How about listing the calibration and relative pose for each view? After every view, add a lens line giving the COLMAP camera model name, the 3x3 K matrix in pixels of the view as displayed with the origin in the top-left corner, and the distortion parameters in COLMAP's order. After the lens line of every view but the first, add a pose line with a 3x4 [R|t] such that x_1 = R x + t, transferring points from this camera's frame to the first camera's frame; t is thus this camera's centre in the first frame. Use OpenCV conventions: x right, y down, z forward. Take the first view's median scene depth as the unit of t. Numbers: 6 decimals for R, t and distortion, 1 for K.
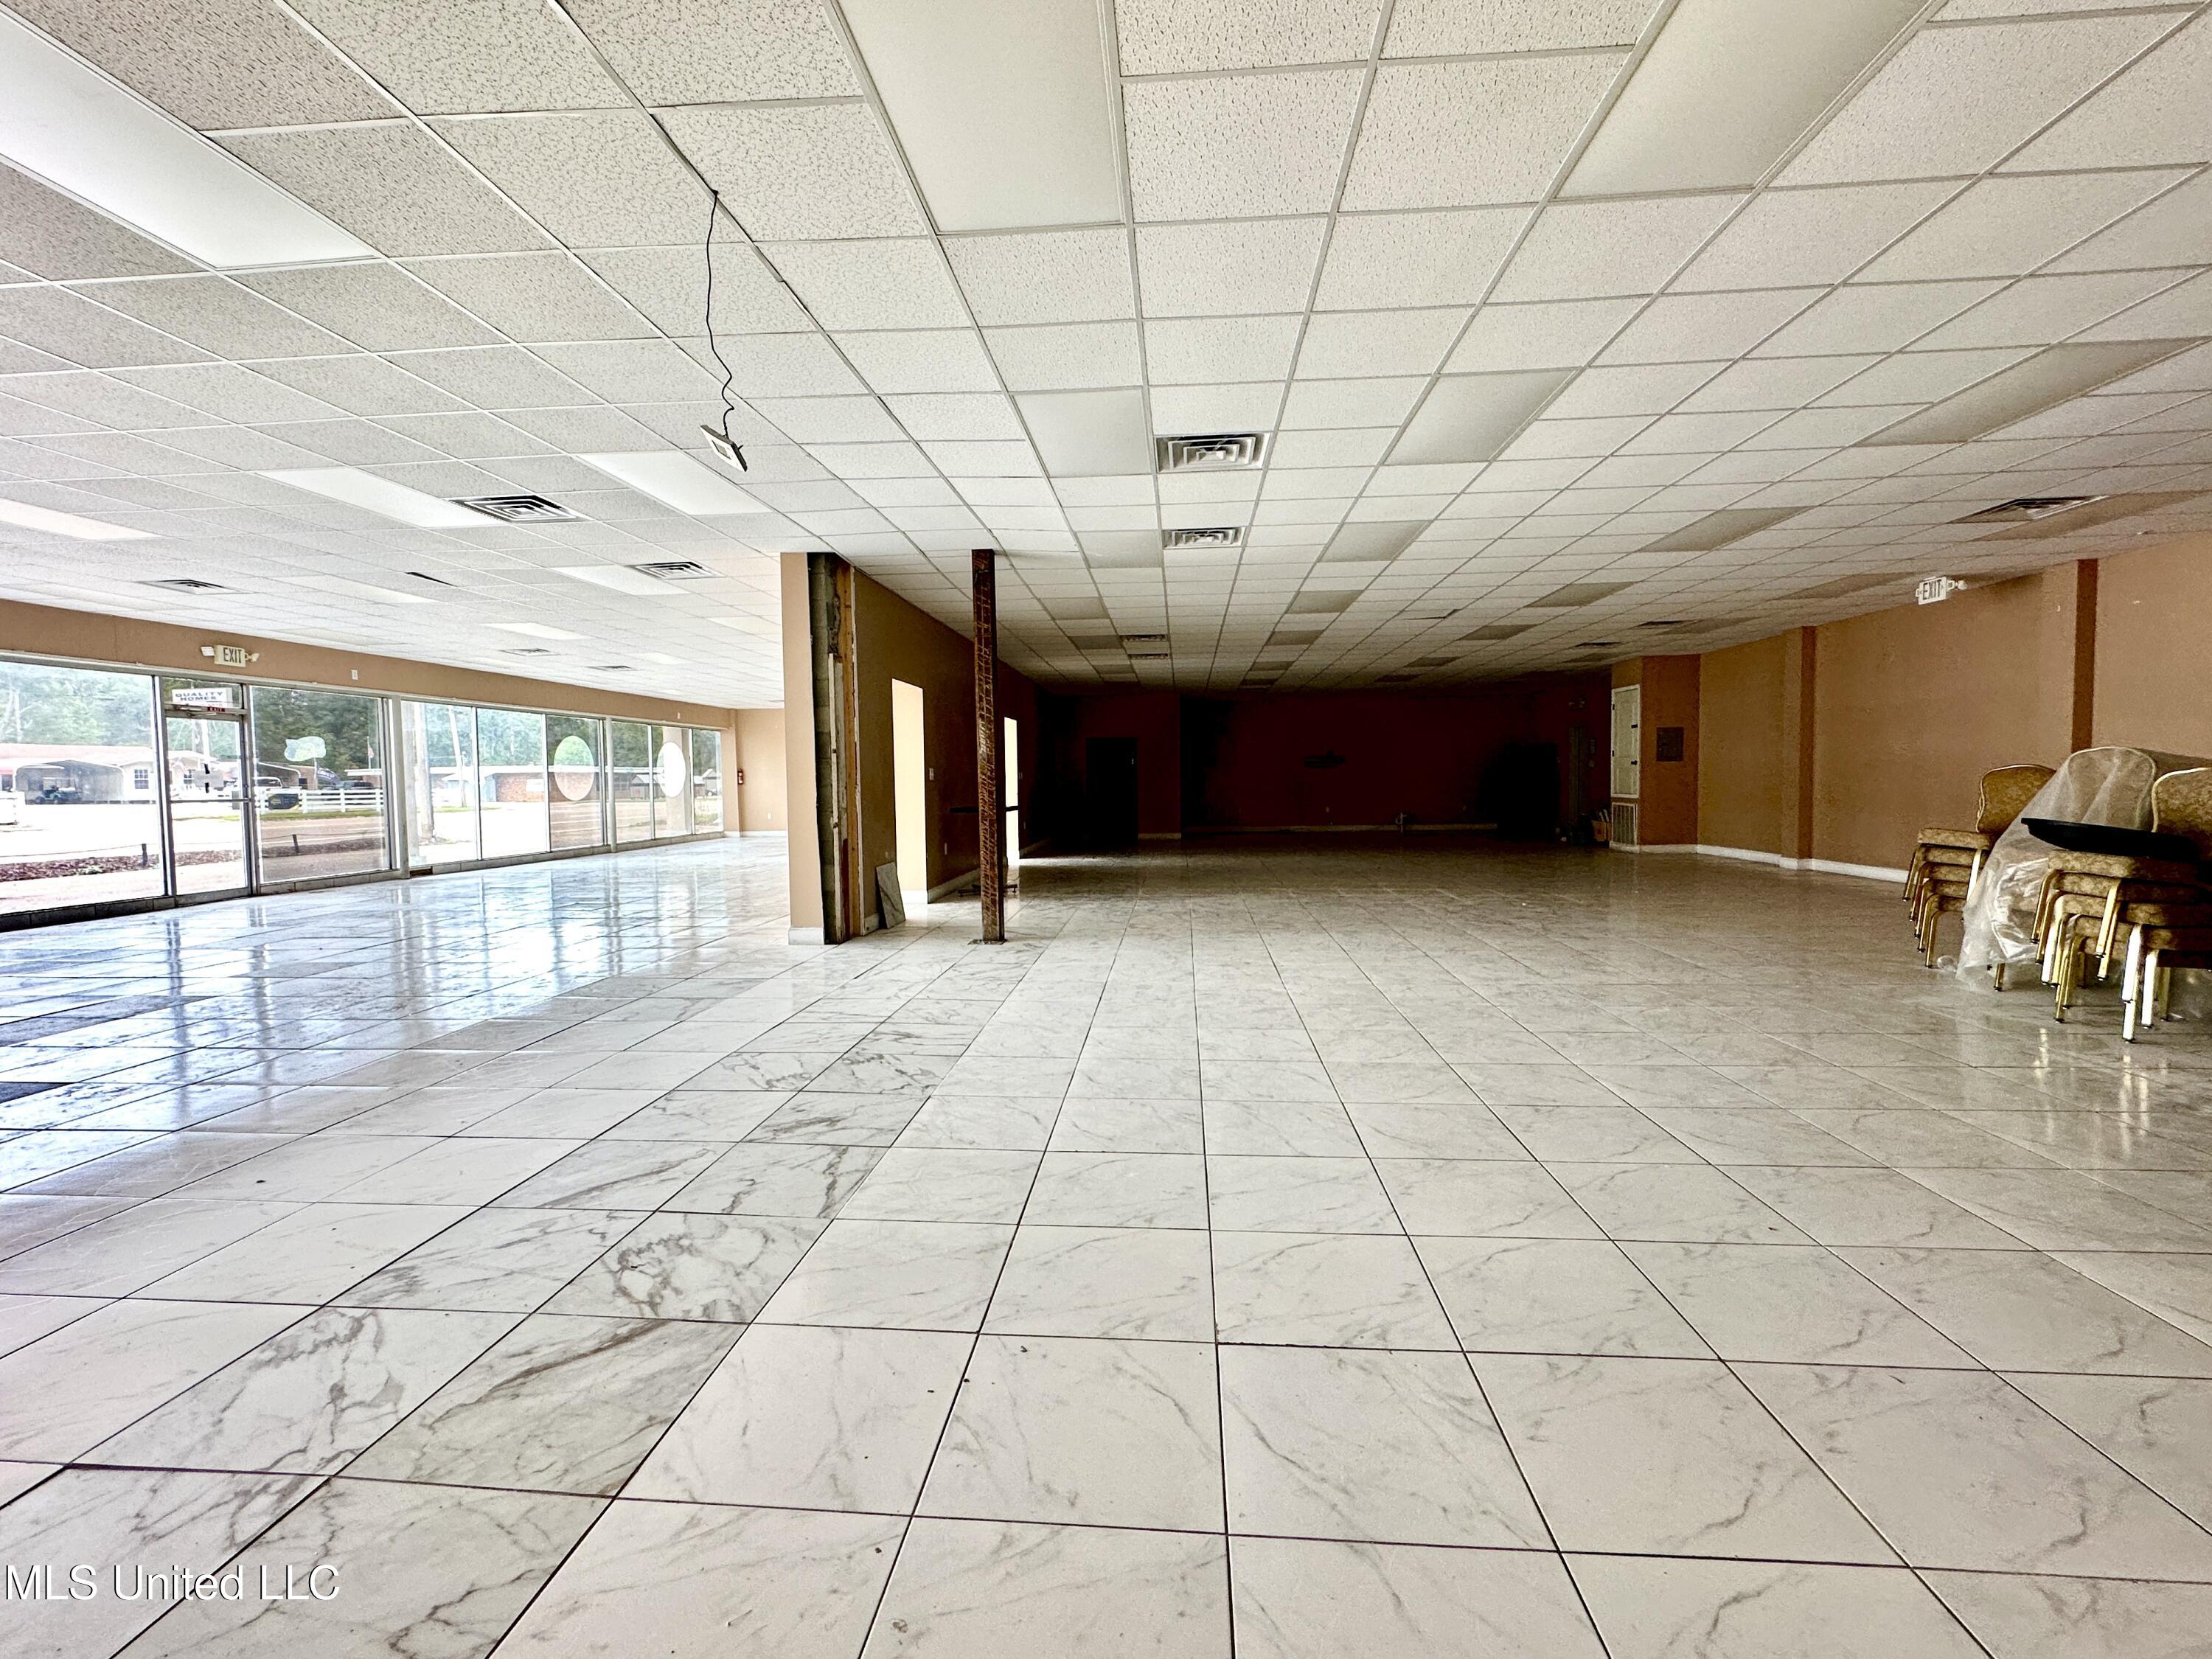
lens RADIAL K [[965.6, 0, 1106.3], [0, 965.6, 826.7], [0, 0, 1]] dist [0.000453, 0.000463]
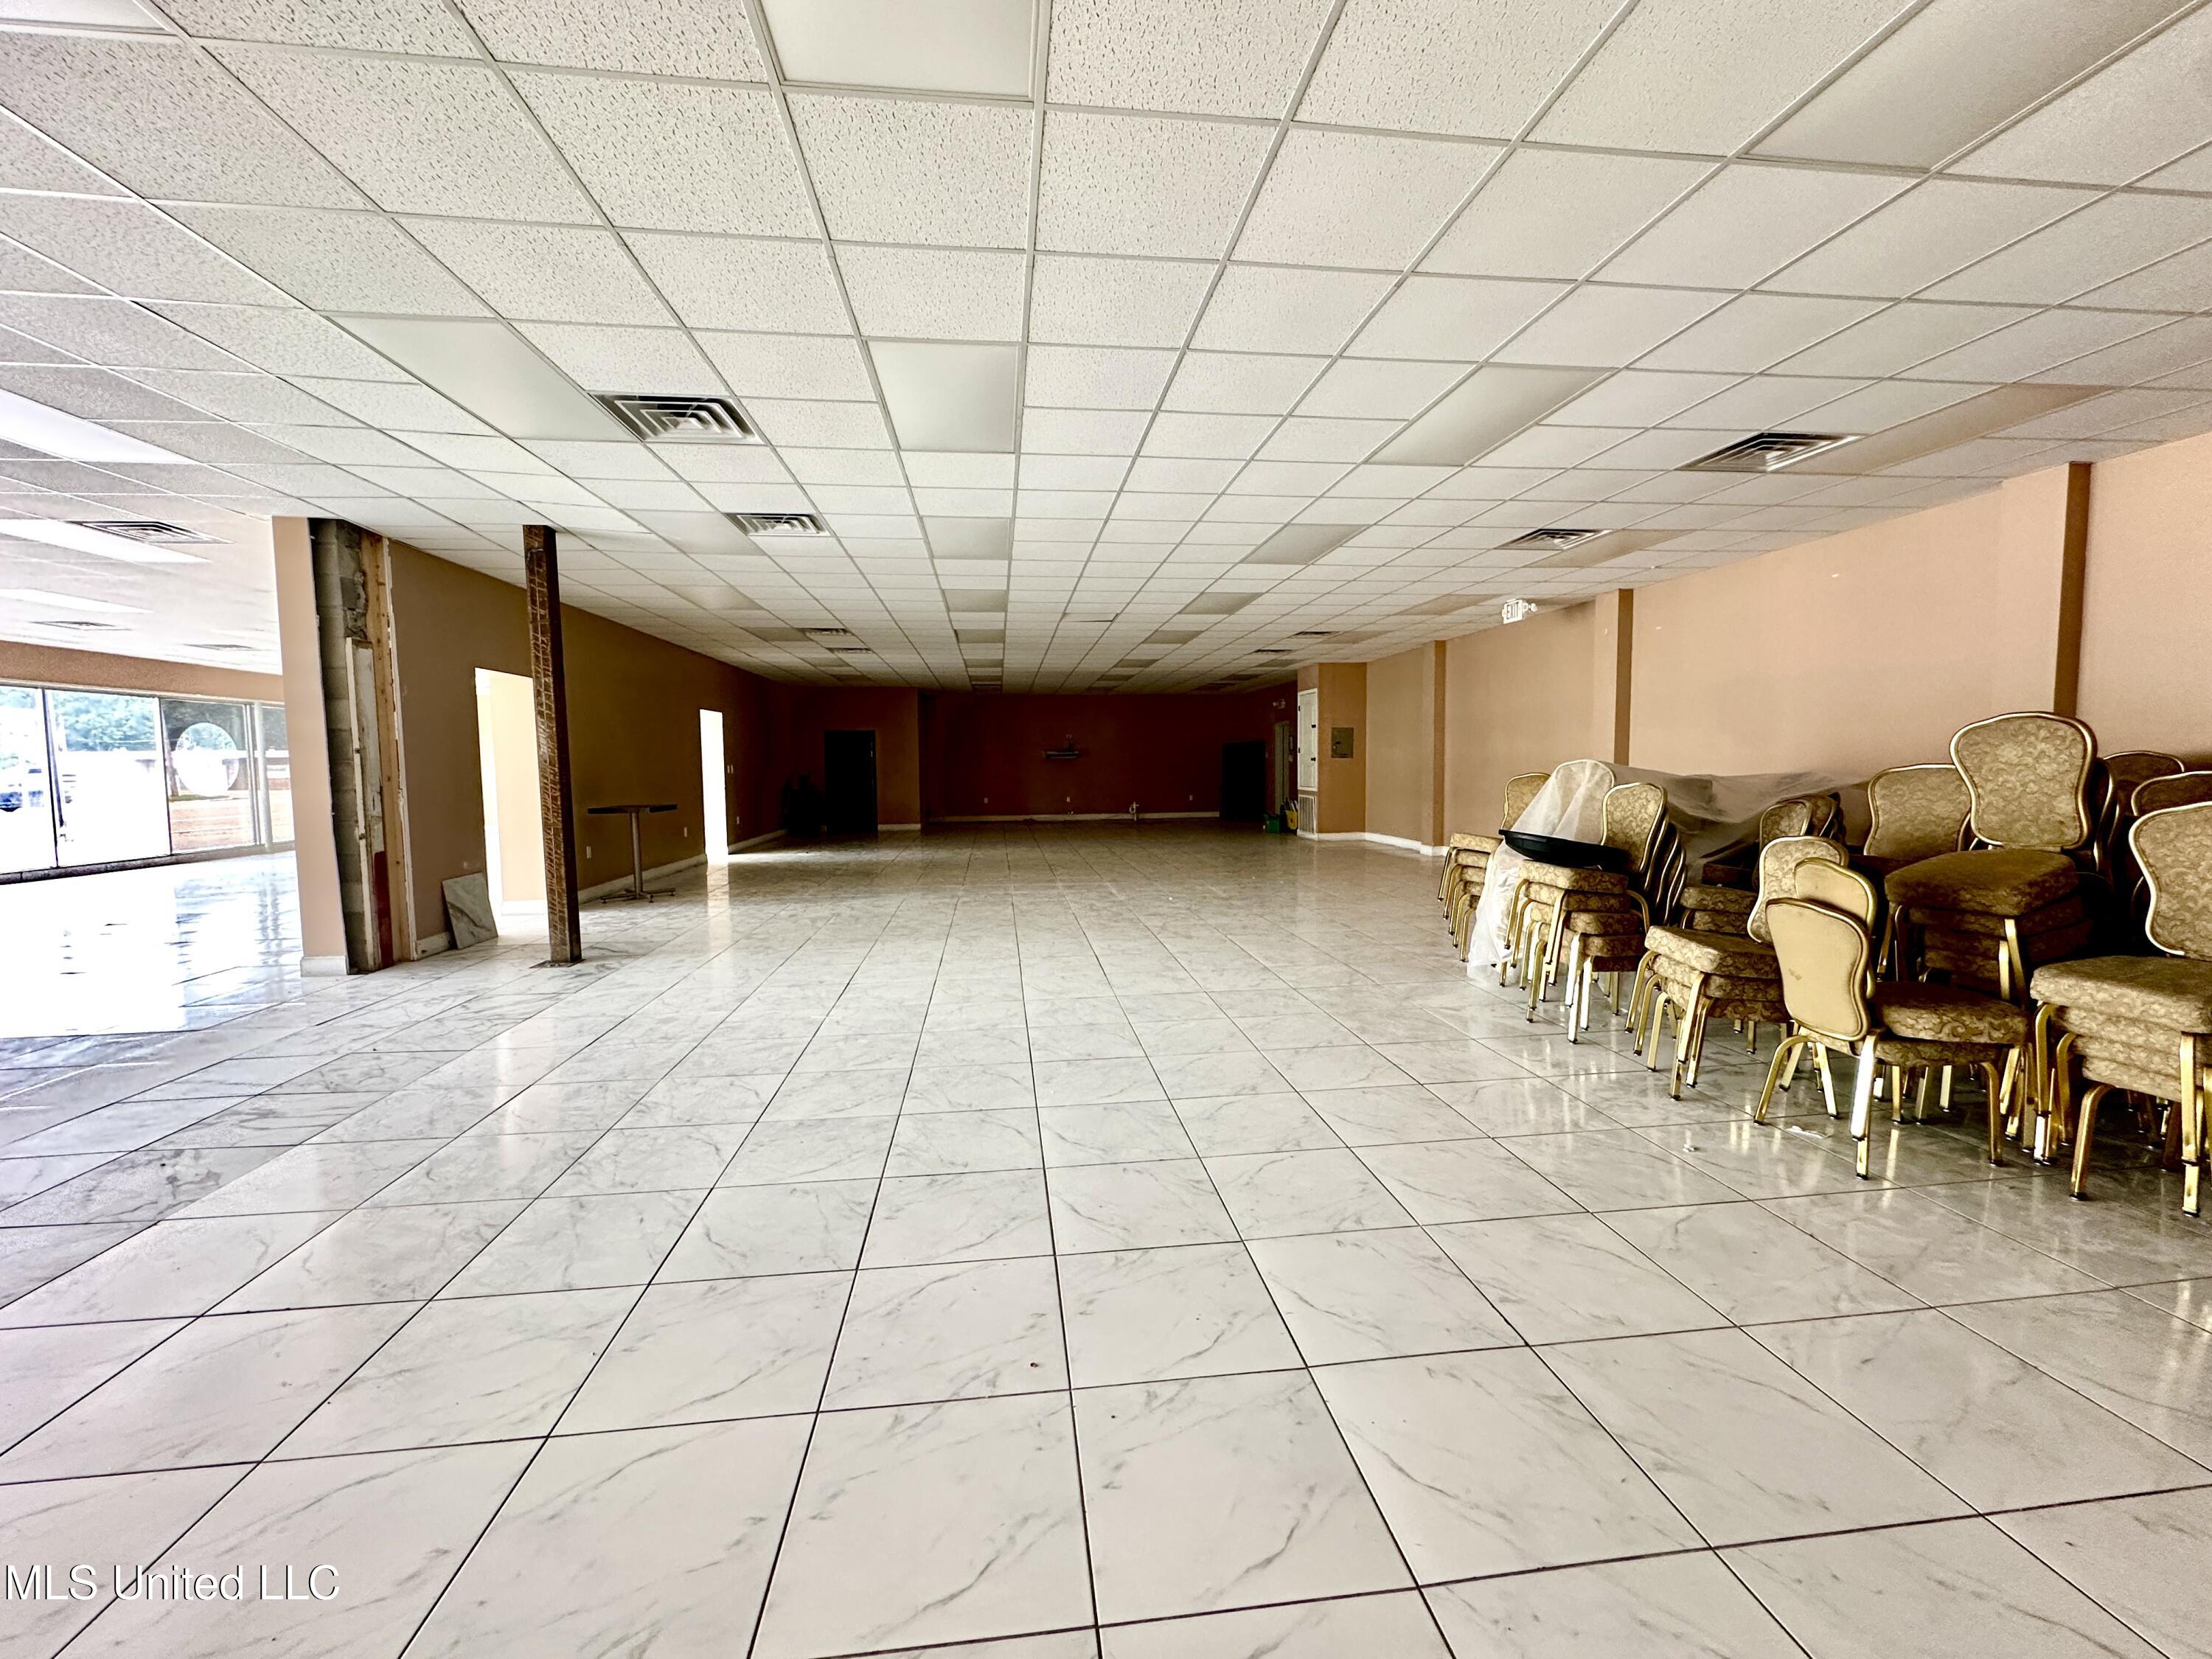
lens RADIAL K [[888.0, 0, 1106.4], [0, 888.0, 822.7], [0, 0, 1]] dist [0.000515, -0.000194]
pose [[0.980725, -0.010300, 0.195124, 0.226257], [0.007237, 0.999839, 0.016407, -0.023069], [-0.195261, -0.014678, 0.980641, 0.091669]]
